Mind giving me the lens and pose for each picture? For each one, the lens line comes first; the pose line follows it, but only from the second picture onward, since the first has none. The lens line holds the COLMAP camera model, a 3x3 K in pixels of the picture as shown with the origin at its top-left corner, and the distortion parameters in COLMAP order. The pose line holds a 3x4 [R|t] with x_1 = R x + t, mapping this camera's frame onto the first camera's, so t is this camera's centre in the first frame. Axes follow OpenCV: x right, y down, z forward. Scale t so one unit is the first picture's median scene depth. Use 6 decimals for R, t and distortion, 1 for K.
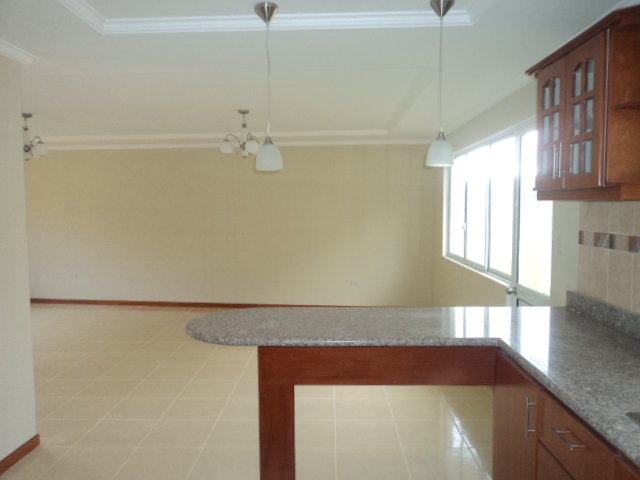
lens RADIAL K [[503.8, 0, 320.0], [0, 503.8, 240.0], [0, 0, 1]] dist [-0.018540, 0.007520]
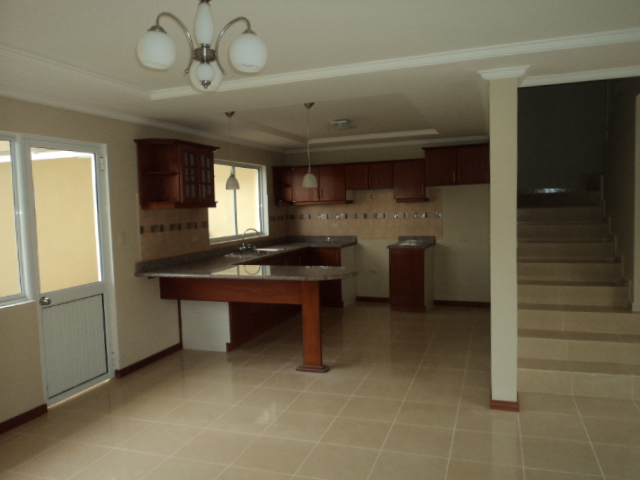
lens RADIAL K [[501.8, 0, 320.4], [0, 501.8, 228.9], [0, 0, 1]] dist [-0.012499, 0.000486]
pose [[-0.949687, 0.015173, 0.312833, -0.706242], [0.050881, 0.993032, 0.106298, -0.182299], [-0.309041, 0.116867, -0.943841, 2.739732]]
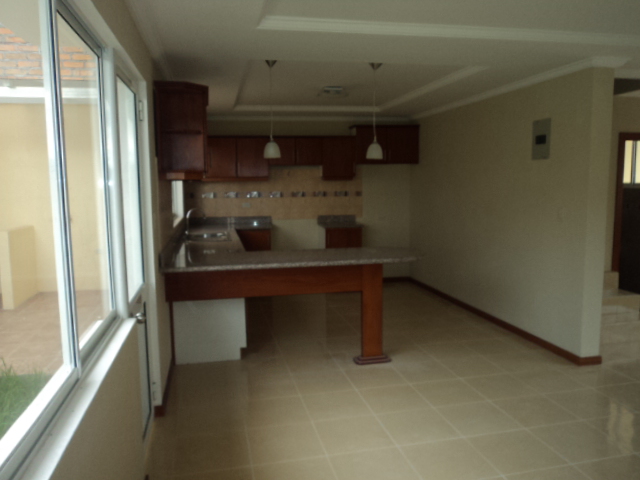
lens RADIAL K [[503.8, 0, 320.0], [0, 503.8, 240.0], [0, 0, 1]] dist [-0.018540, 0.007520]
pose [[-0.973442, 0.036671, -0.225978, 0.463675], [-0.004063, 0.984165, 0.177208, -0.173252], [0.228898, 0.173420, -0.957878, 2.575757]]
